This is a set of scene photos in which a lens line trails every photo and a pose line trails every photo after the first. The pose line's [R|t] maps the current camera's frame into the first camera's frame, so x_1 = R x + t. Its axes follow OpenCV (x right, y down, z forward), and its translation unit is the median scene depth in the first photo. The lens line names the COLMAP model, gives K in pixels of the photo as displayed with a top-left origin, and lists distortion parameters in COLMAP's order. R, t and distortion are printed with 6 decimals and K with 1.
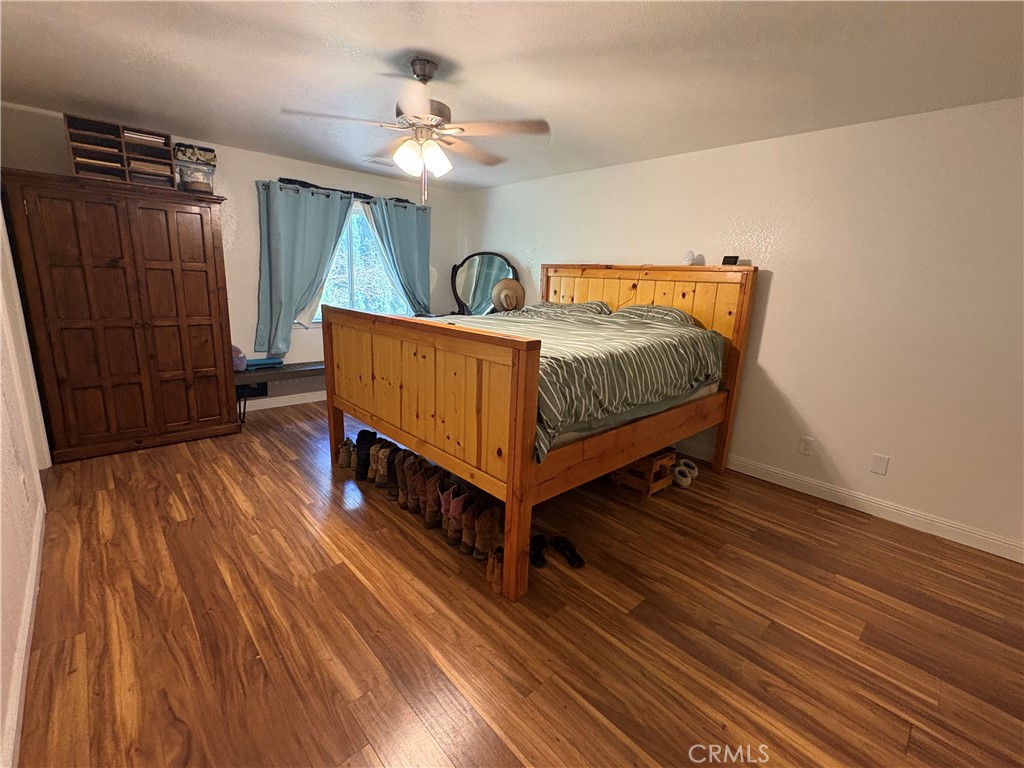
lens RADIAL K [[454.1, 0, 512.1], [0, 454.1, 381.9], [0, 0, 1]] dist [-0.001825, -0.000264]
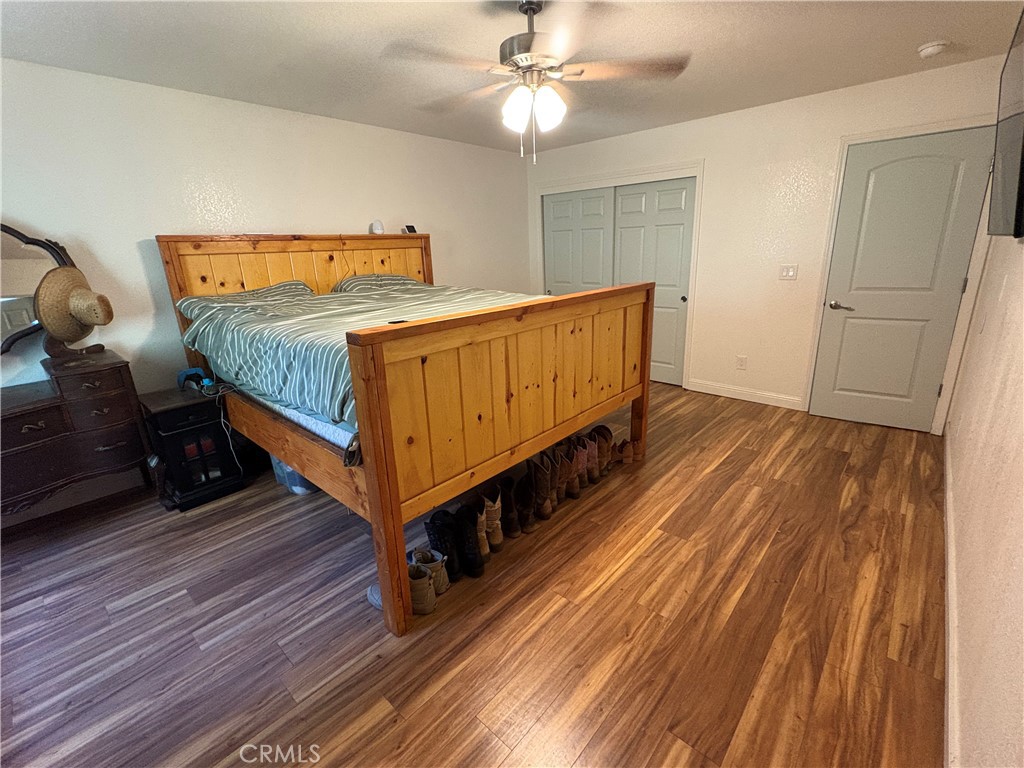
lens RADIAL K [[454.1, 0, 513.7], [0, 454.1, 381.2], [0, 0, 1]] dist [-0.001825, -0.000264]
pose [[-0.085483, -0.320264, 0.943464, -1.367653], [0.255147, 0.908317, 0.331451, -0.378141], [-0.963116, 0.269056, 0.004069, 1.377924]]
